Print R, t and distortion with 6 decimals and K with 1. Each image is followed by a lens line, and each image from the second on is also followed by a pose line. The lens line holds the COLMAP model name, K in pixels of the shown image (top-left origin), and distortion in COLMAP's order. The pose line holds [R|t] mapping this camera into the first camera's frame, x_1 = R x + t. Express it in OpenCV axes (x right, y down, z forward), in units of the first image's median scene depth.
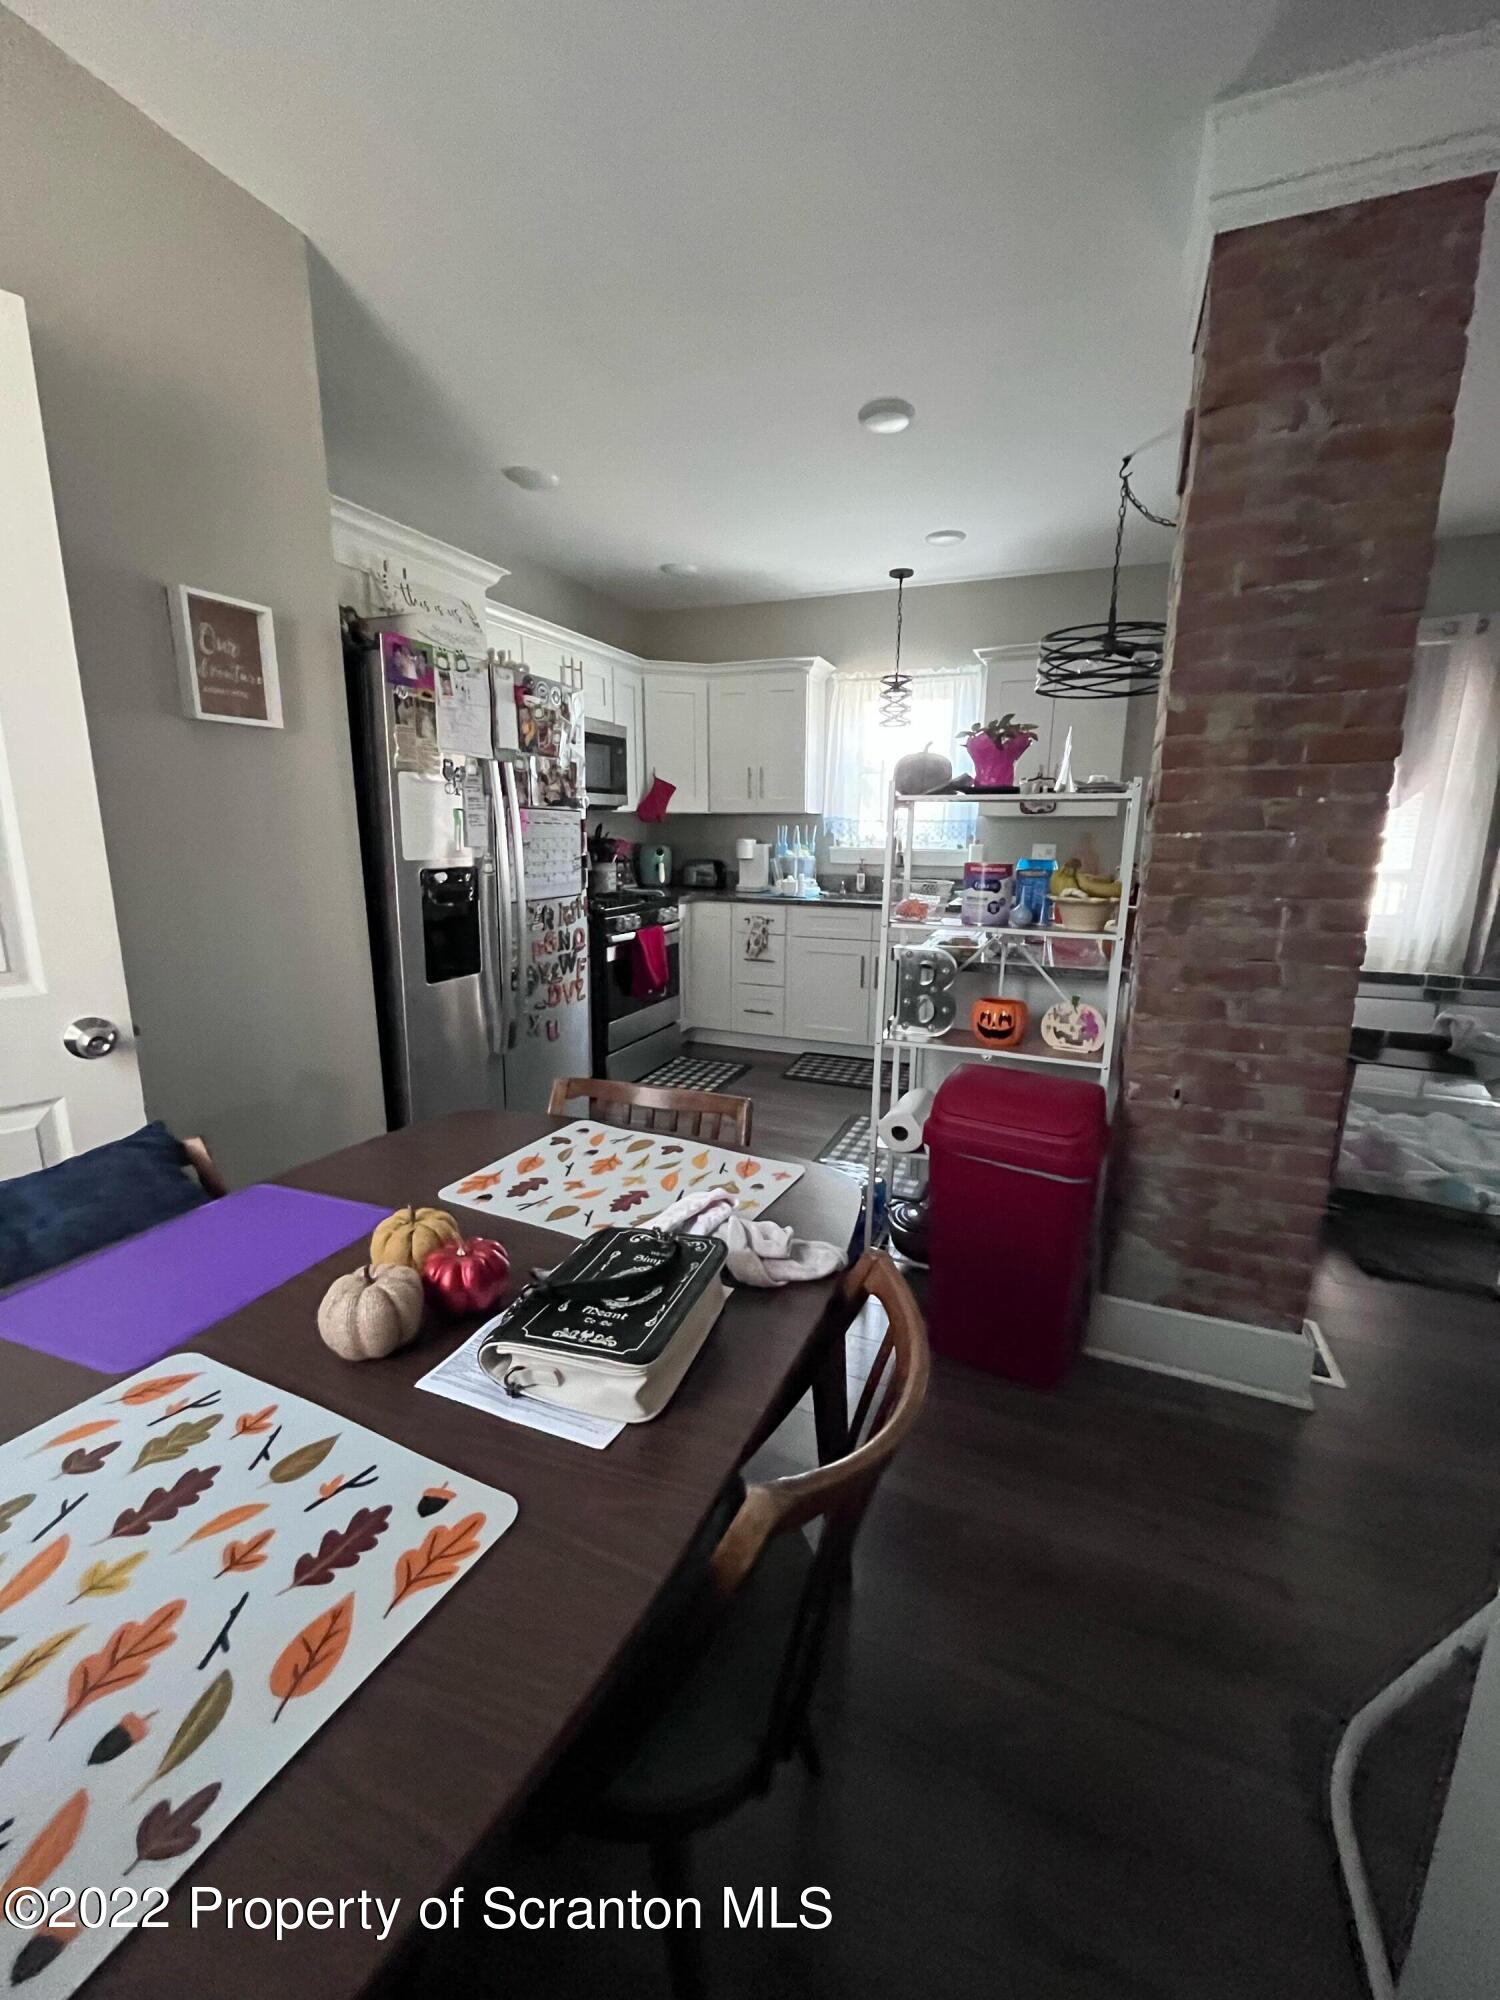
lens RADIAL K [[810.4, 0, 749.2], [0, 810.4, 995.9], [0, 0, 1]] dist [-0.002696, -0.000577]
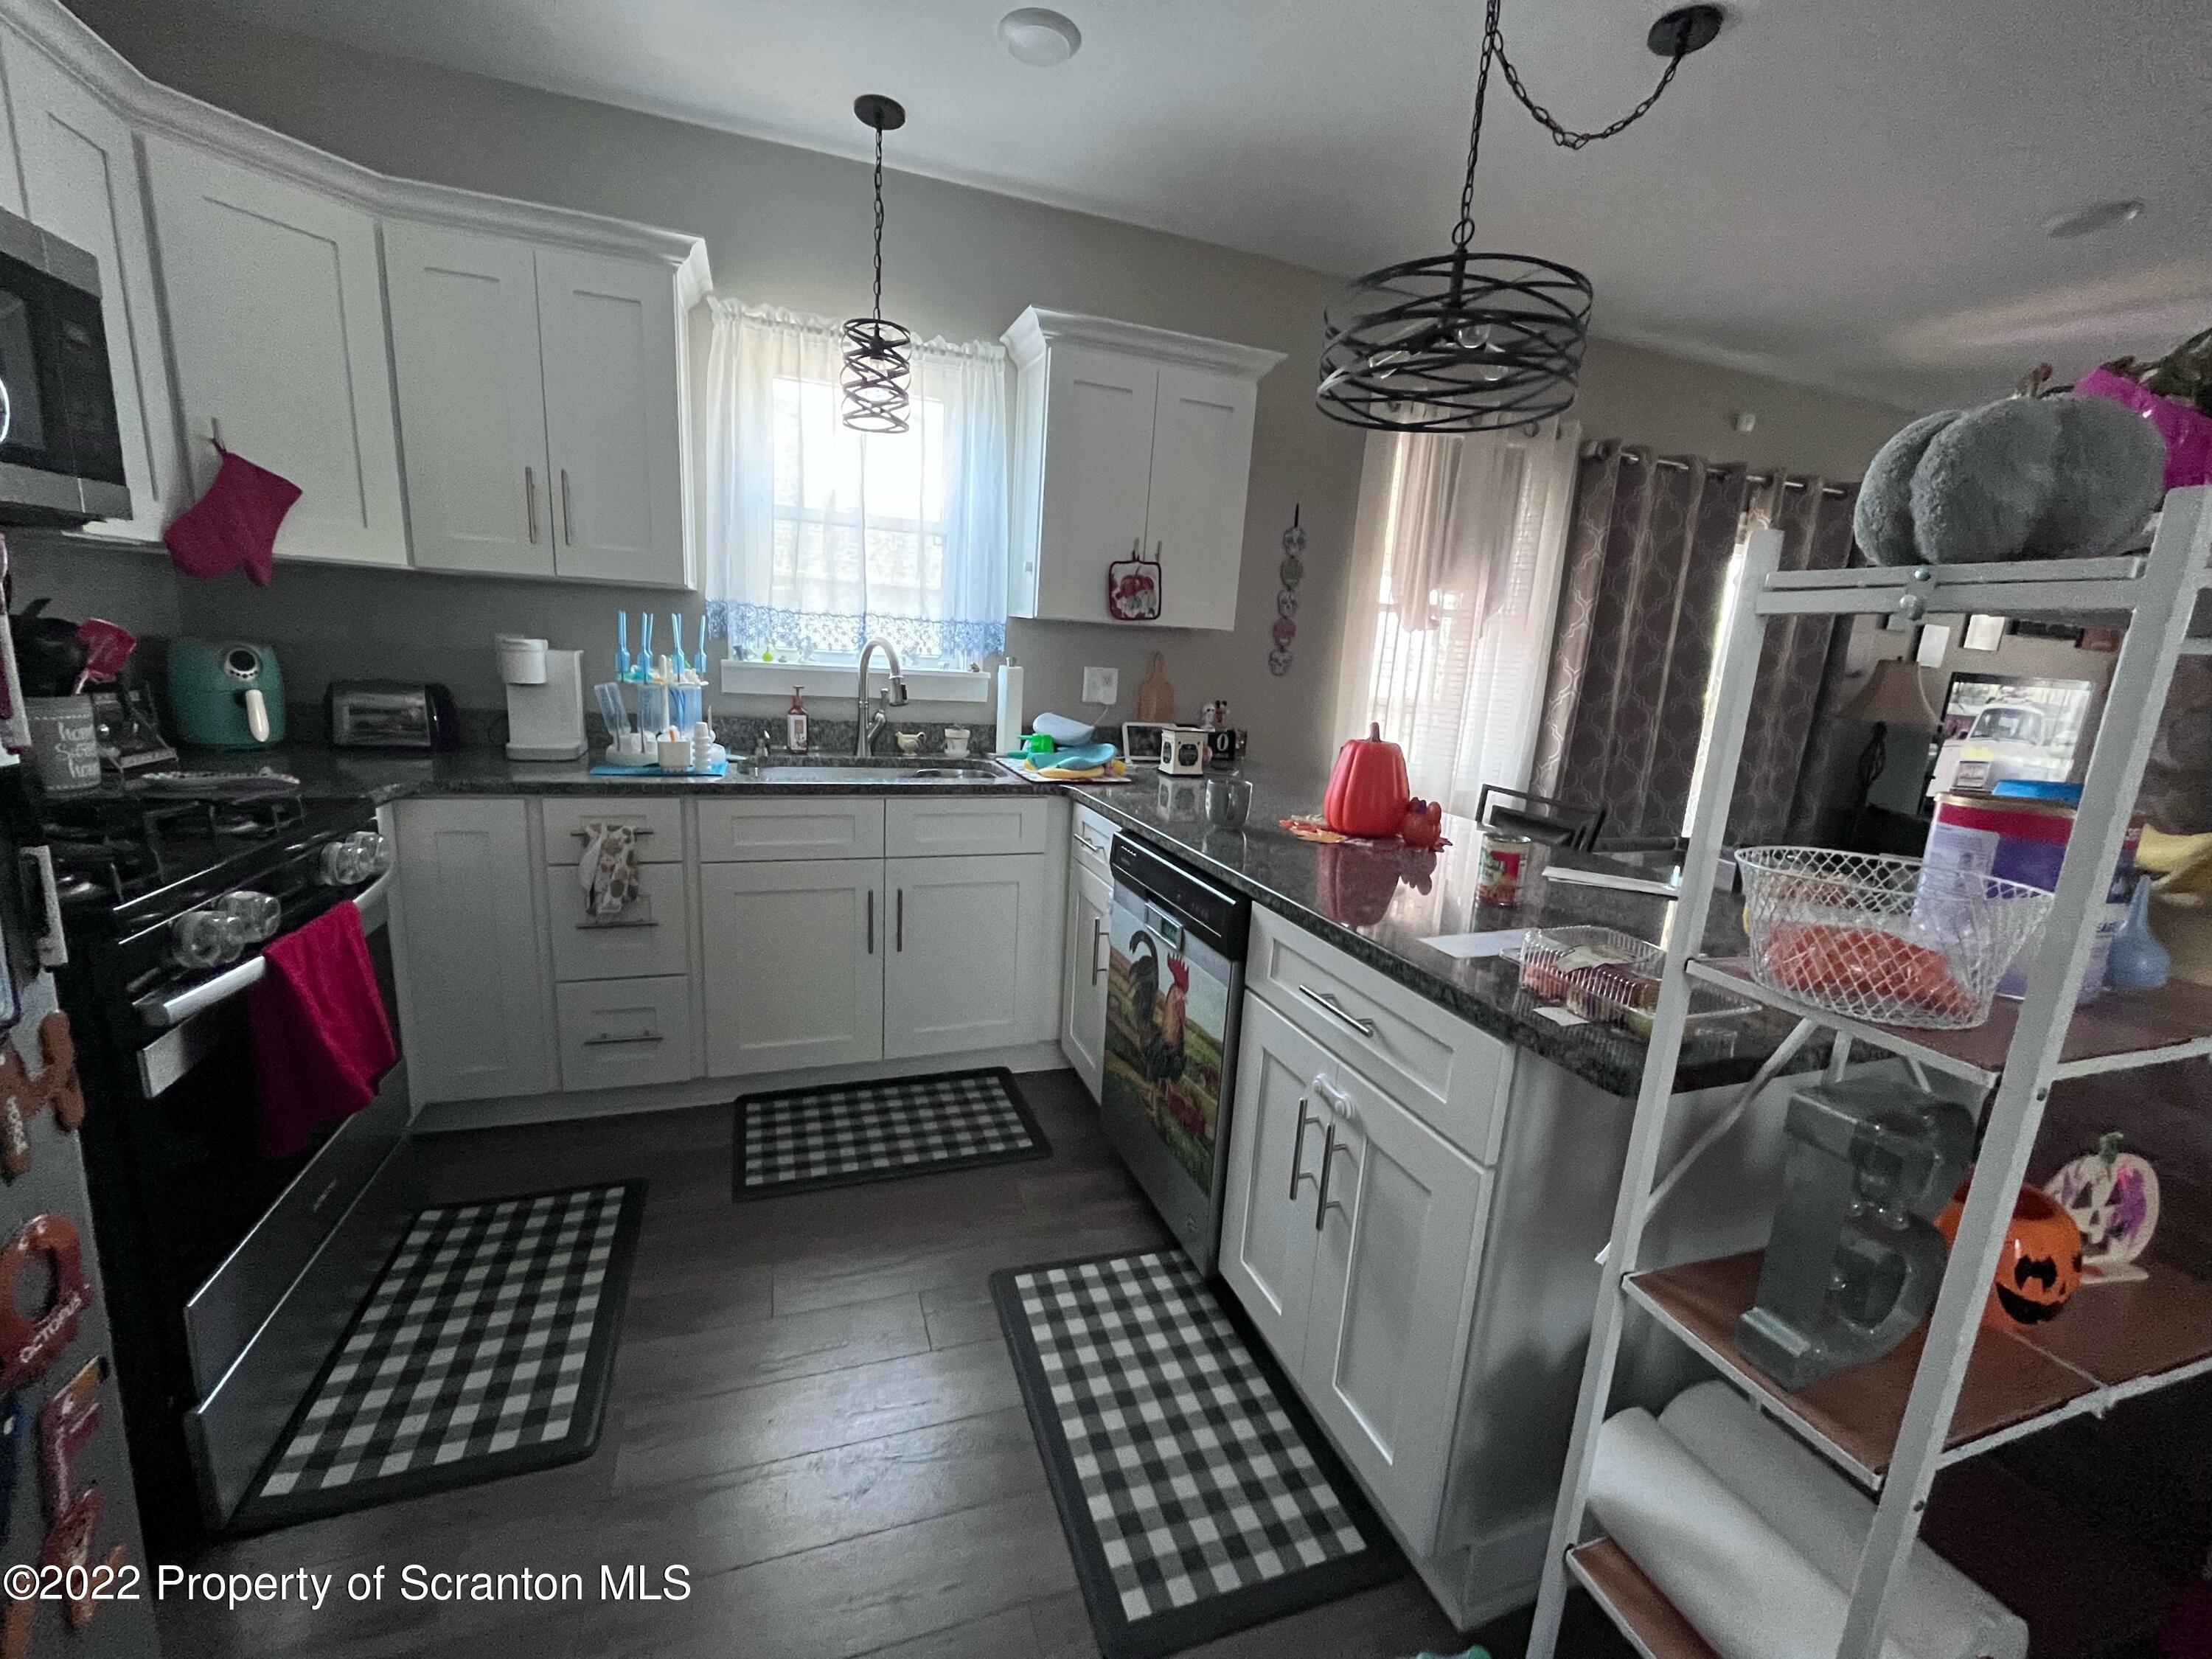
lens RADIAL K [[896.3, 0, 1095.7], [0, 896.3, 828.1], [0, 0, 1]] dist [-0.002696, -0.000577]
pose [[0.747258, -0.096880, 0.657434, -0.107231], [0.082233, 0.995193, 0.053184, -0.100524], [-0.659426, 0.014320, 0.751633, 0.480271]]
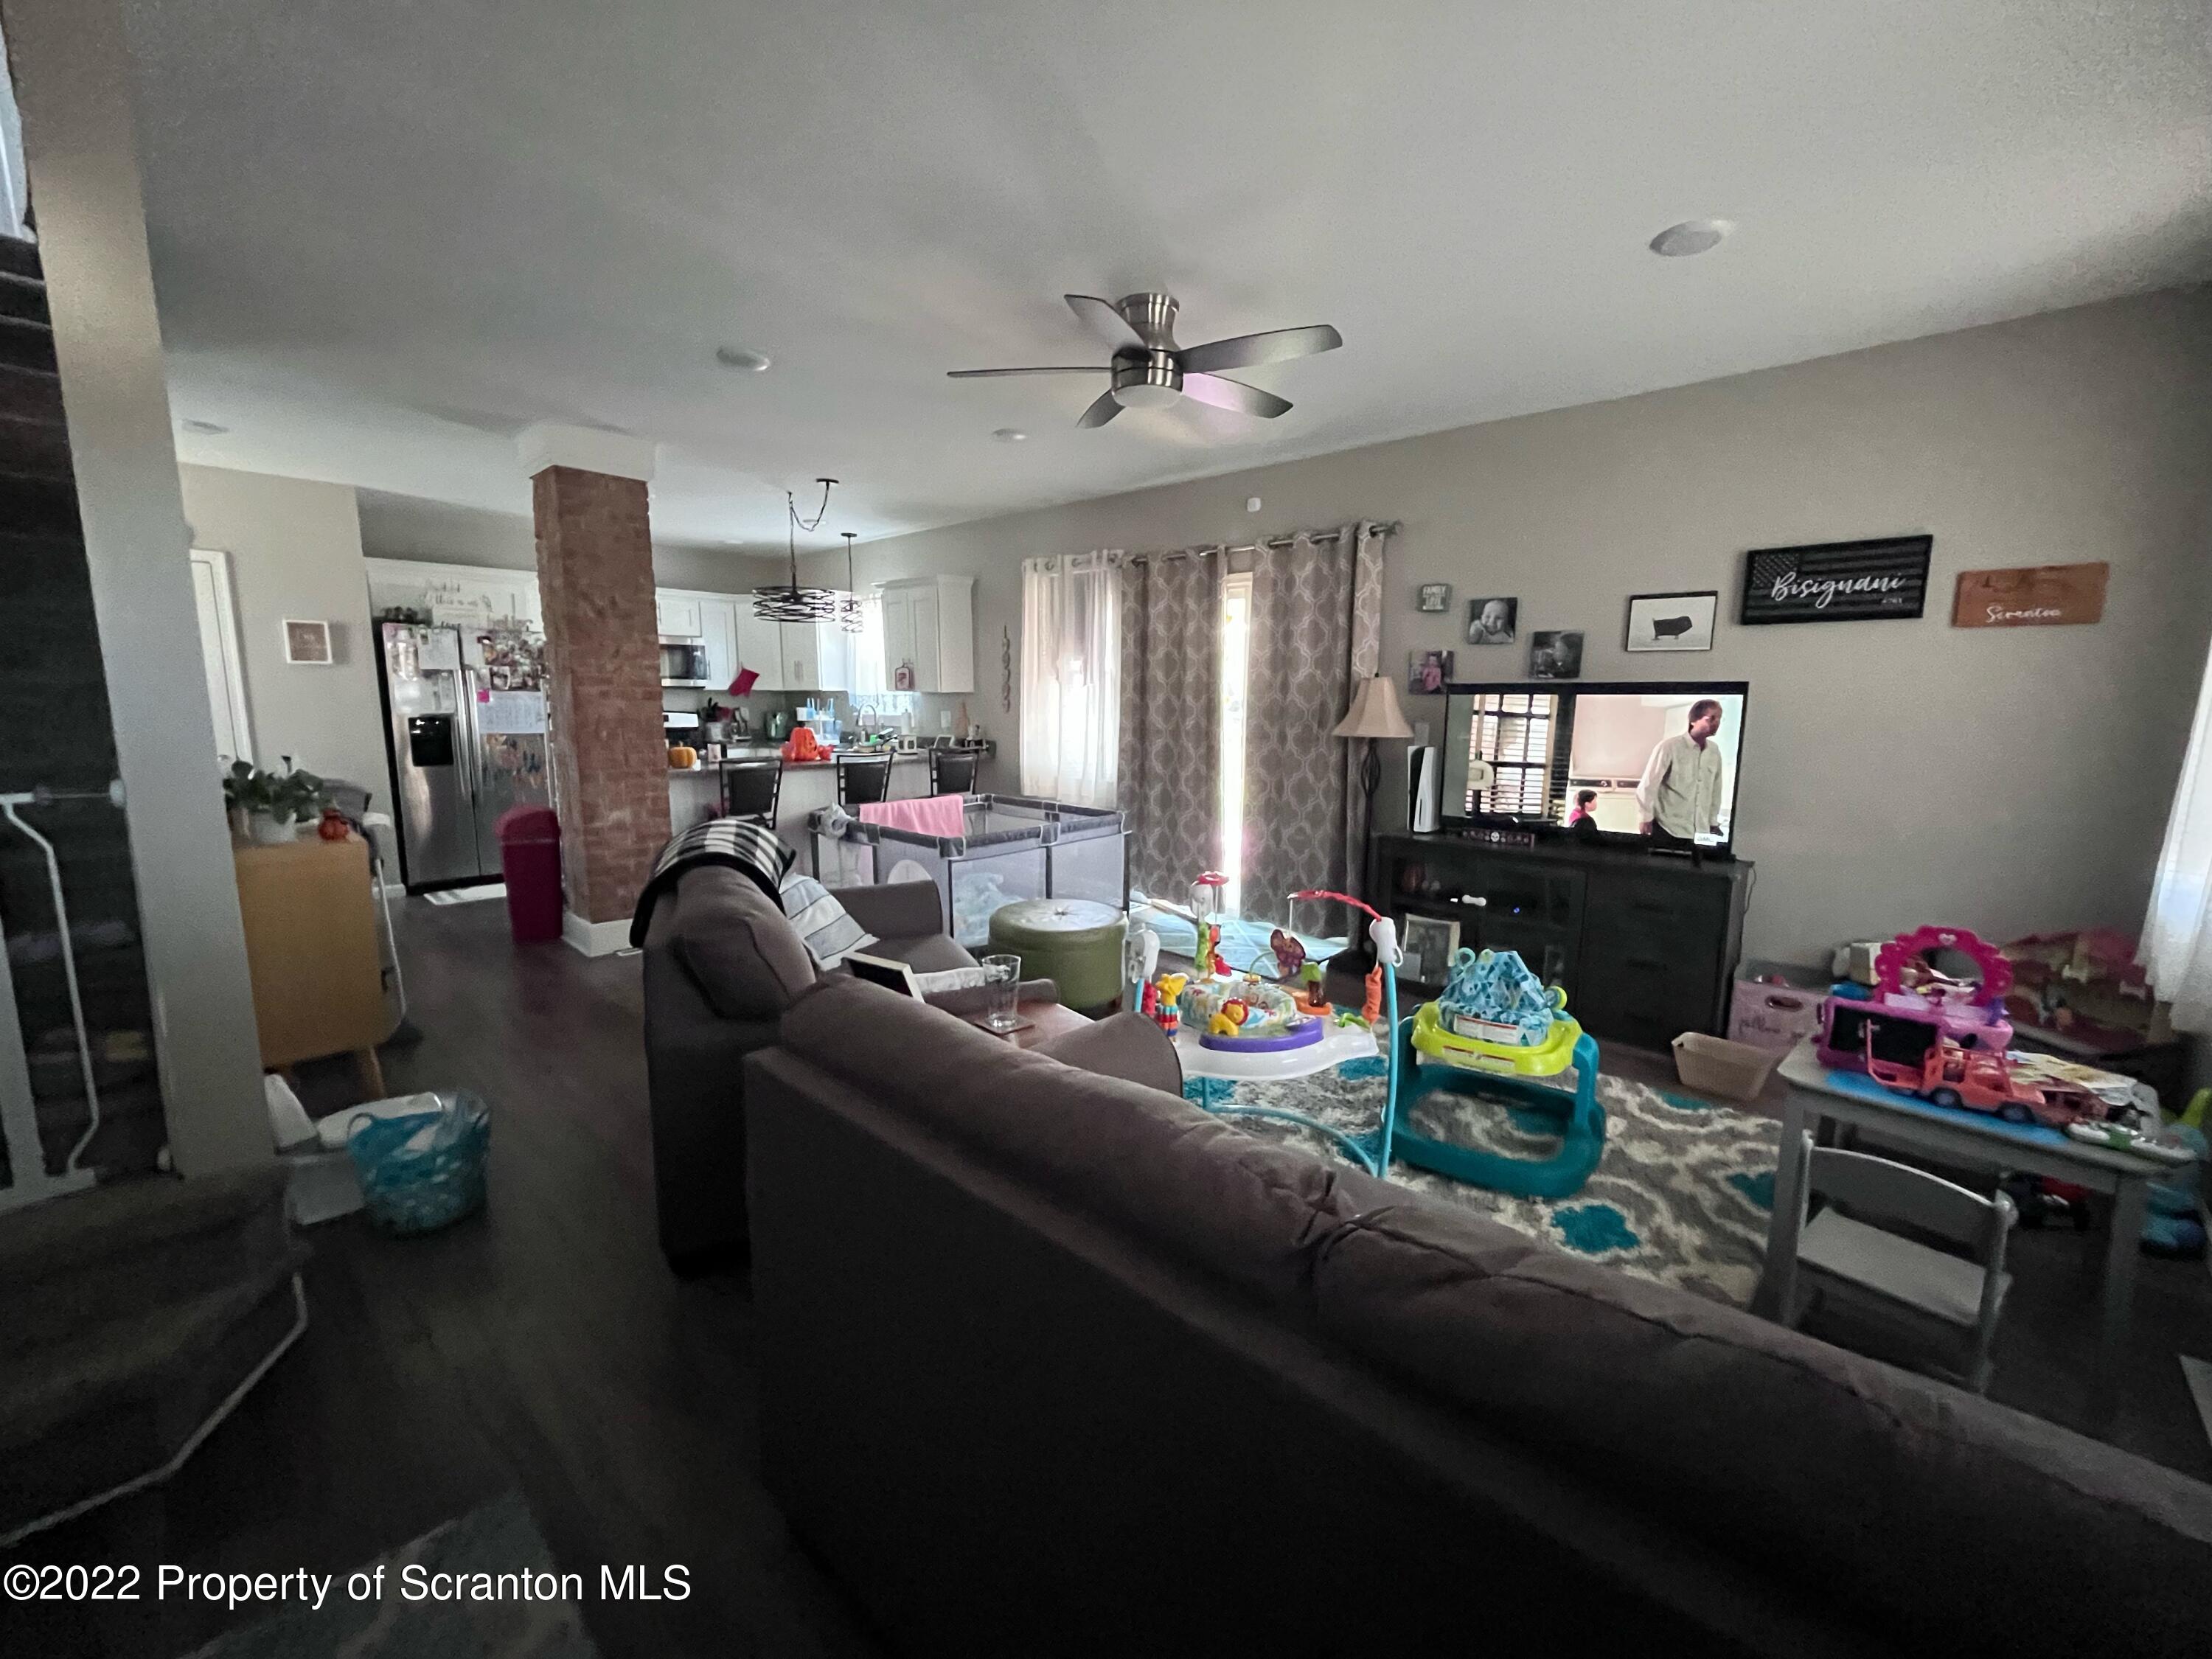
lens RADIAL K [[896.3, 0, 1095.7], [0, 896.3, 828.1], [0, 0, 1]] dist [-0.002696, -0.000577]
pose [[0.914837, 0.057653, -0.399686, 1.229750], [-0.083001, 0.995469, -0.046389, 0.061549], [0.395200, 0.075613, 0.915478, -0.290563]]
